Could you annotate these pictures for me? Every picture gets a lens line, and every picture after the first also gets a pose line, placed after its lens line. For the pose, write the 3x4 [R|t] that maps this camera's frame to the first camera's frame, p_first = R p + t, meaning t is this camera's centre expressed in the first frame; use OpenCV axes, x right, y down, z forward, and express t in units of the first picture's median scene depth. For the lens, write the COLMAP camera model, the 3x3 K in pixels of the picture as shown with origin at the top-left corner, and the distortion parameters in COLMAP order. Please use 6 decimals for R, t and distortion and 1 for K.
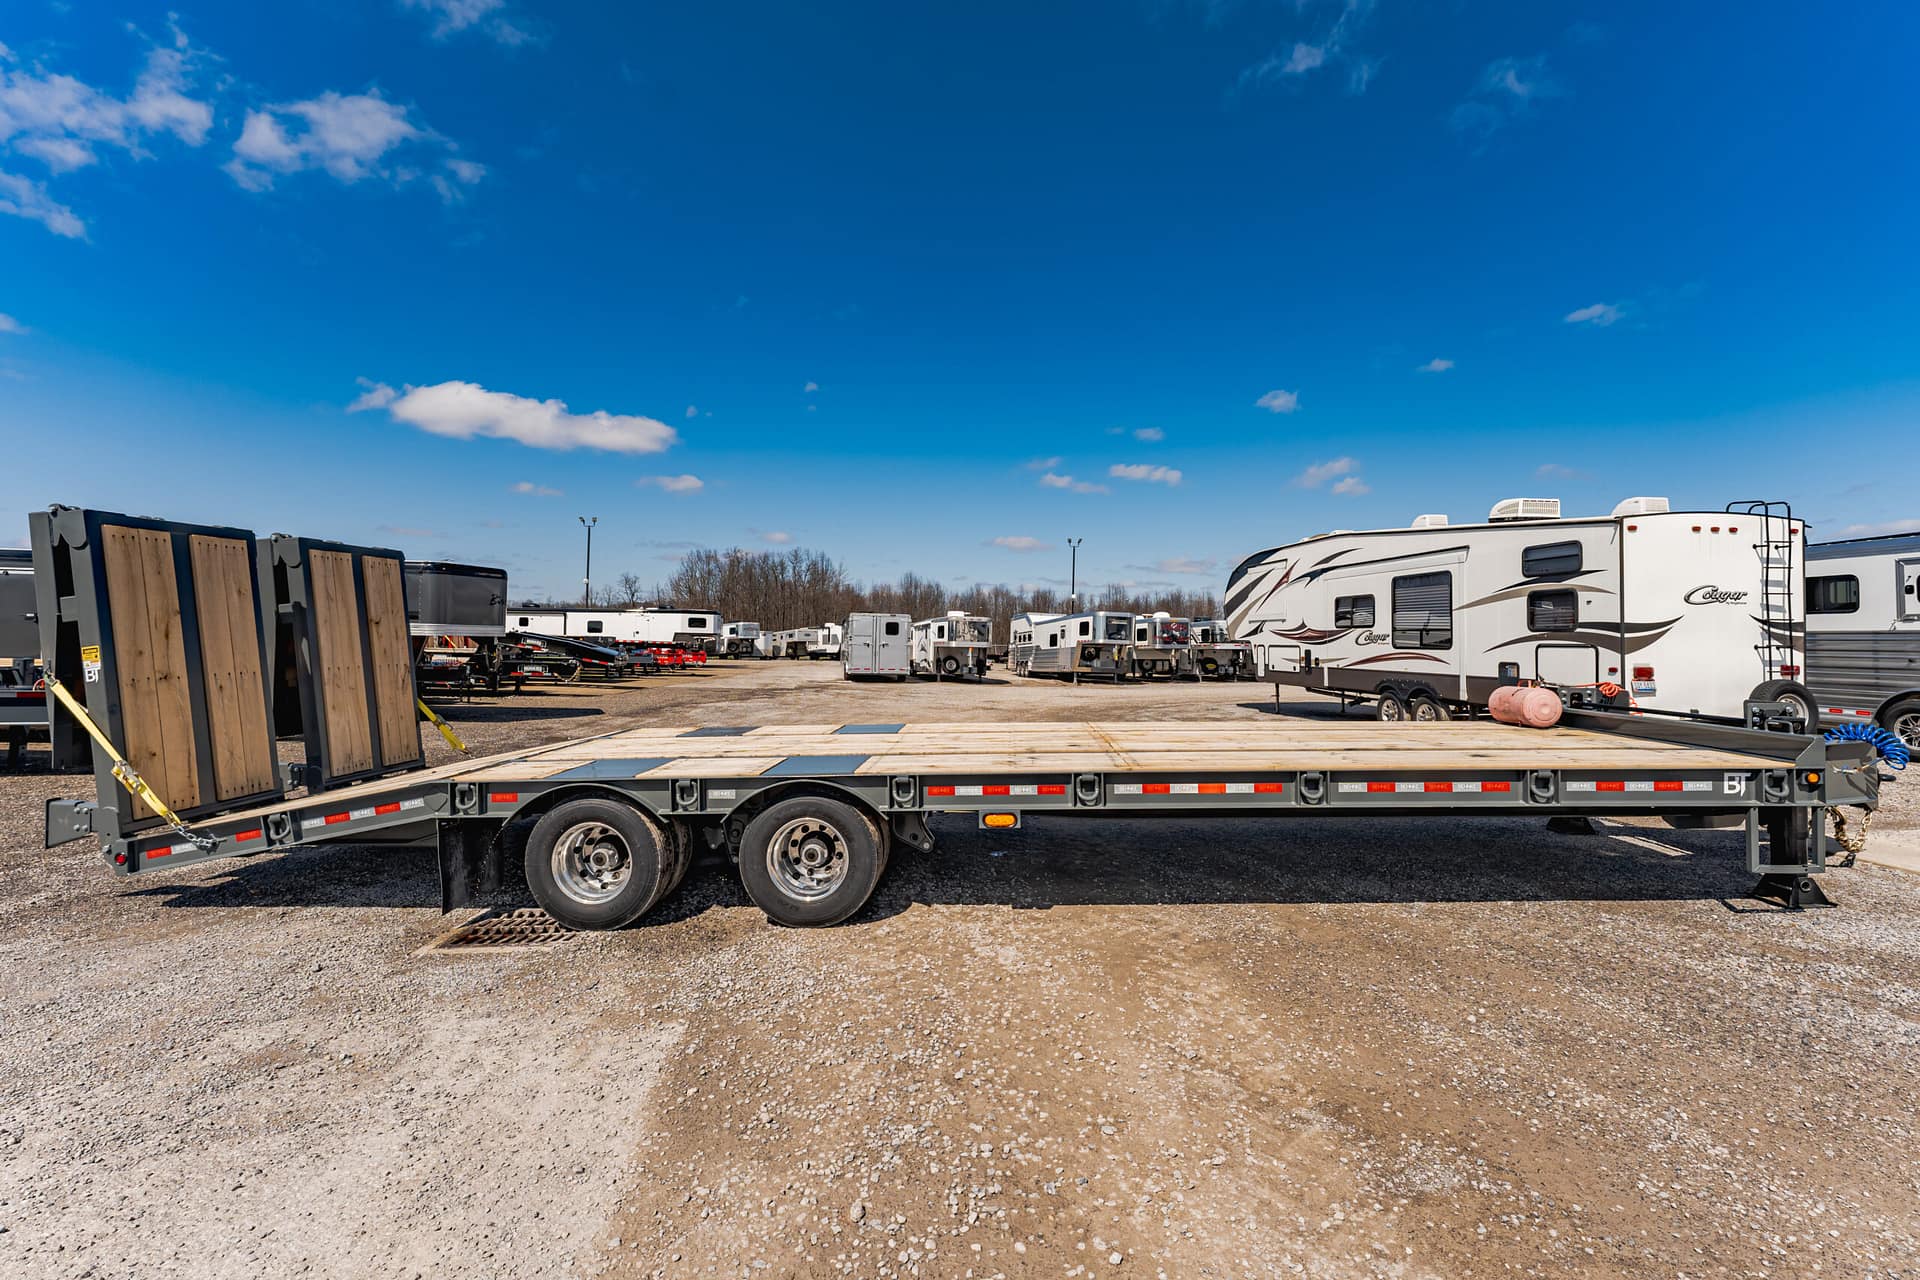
lens RADIAL K [[806.5, 0, 975.4], [0, 806.5, 641.1], [0, 0, 1]] dist [-0.001823, 0.000287]
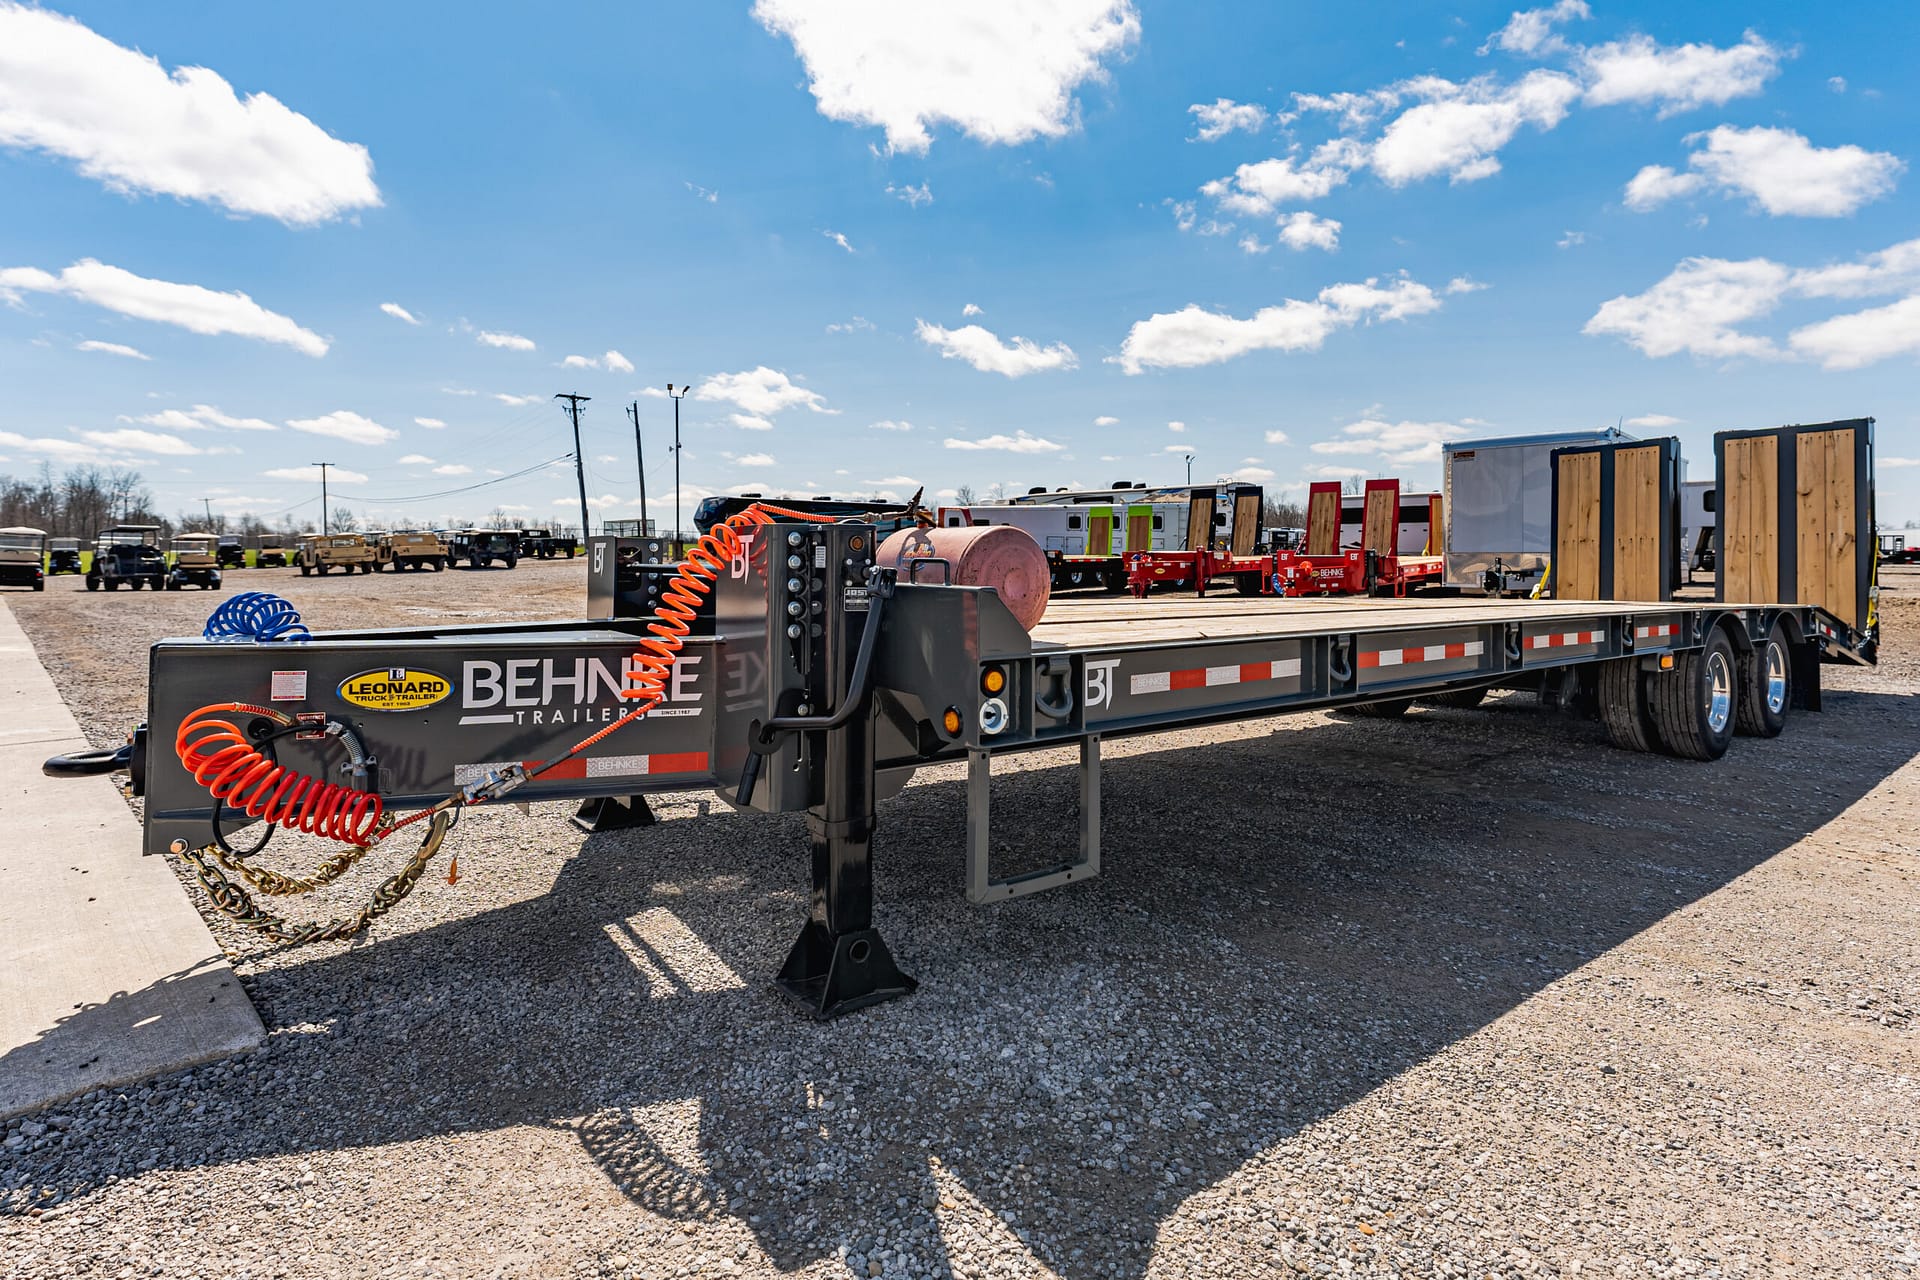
lens RADIAL K [[929.5, 0, 1018.7], [0, 929.5, 527.8], [0, 0, 1]] dist [0.001178, 0.004052]
pose [[-0.764710, -0.022412, -0.643984, 0.550845], [-0.001209, 0.999443, -0.033346, 0.041285], [0.644373, -0.024721, -0.764312, 0.797139]]
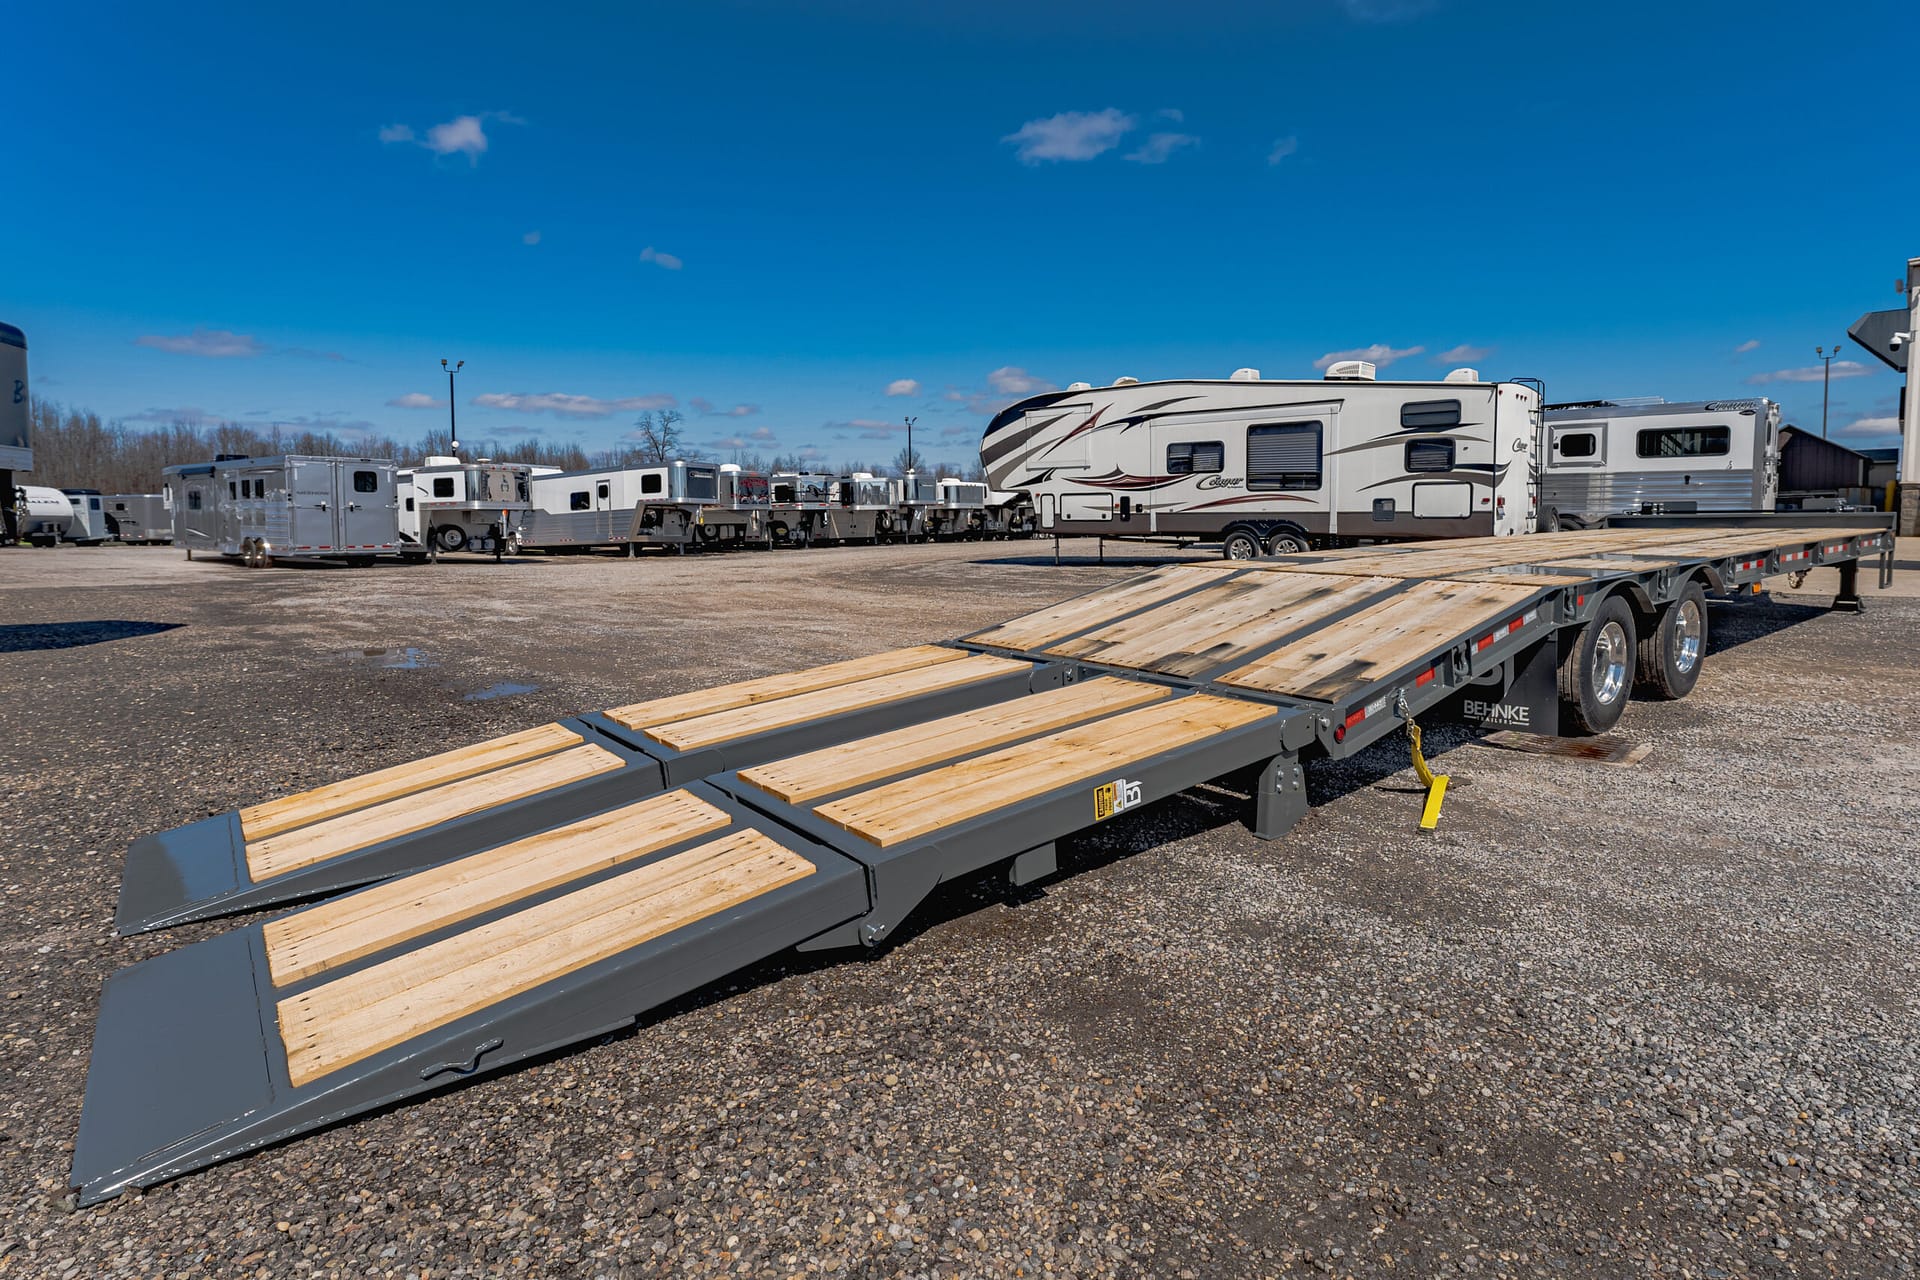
lens RADIAL K [[993.9, 0, 1015.3], [0, 993.9, 601.1], [0, 0, 1]] dist [0.007465, 0.003551]
pose [[0.751592, -0.072964, 0.655580, -0.776700], [0.013053, 0.995314, 0.095810, 0.030417], [-0.659499, -0.063453, 0.749023, 0.241869]]
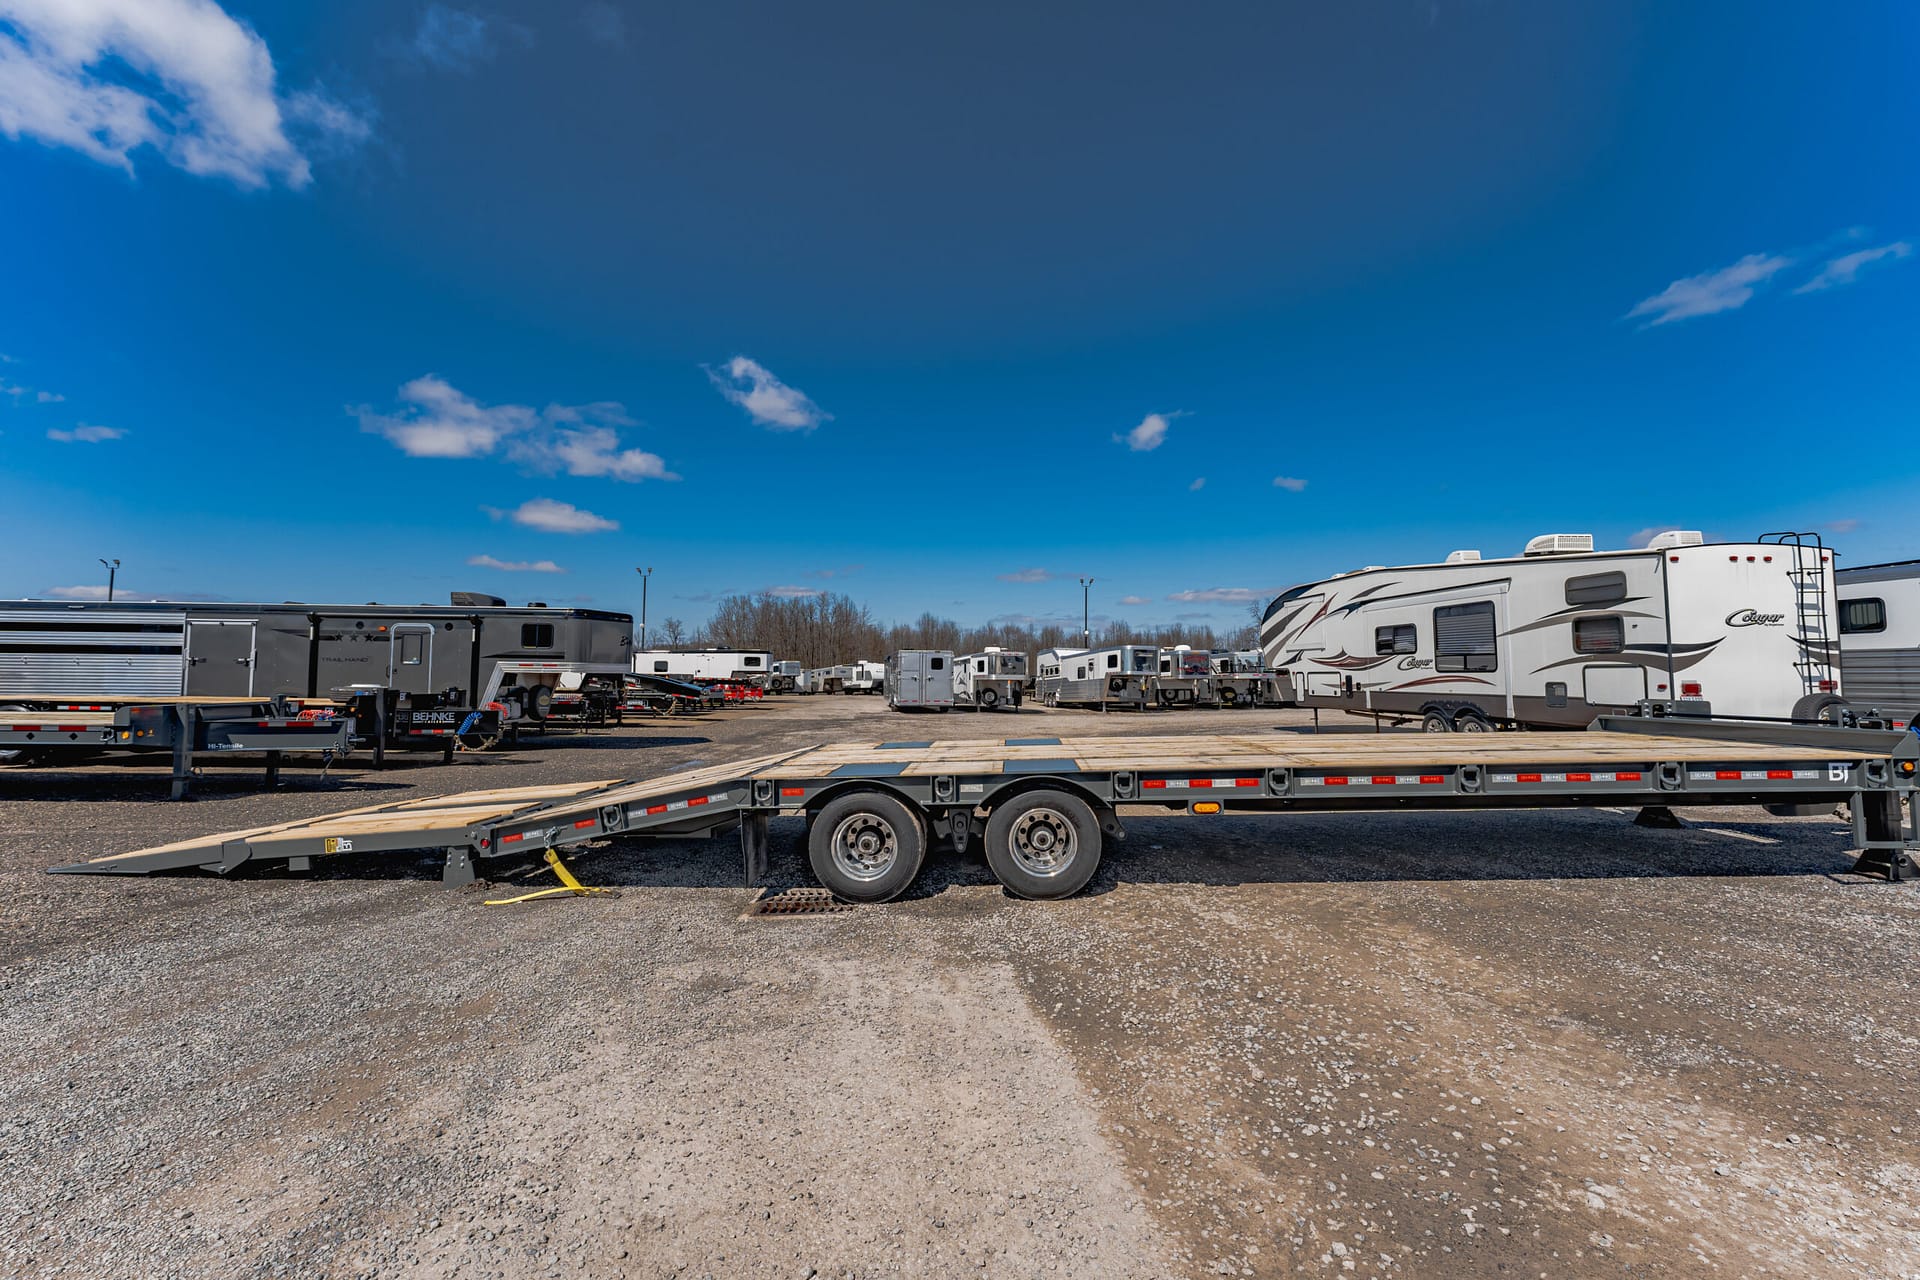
lens RADIAL K [[752.8, 0, 957.9], [0, 752.8, 646.5], [0, 0, 1]] dist [-0.001992, 0.000645]
pose [[0.999241, -0.015034, -0.035923, -0.123132], [0.013592, 0.999105, -0.040047, 0.007702], [0.036493, 0.039528, 0.998552, -0.062703]]
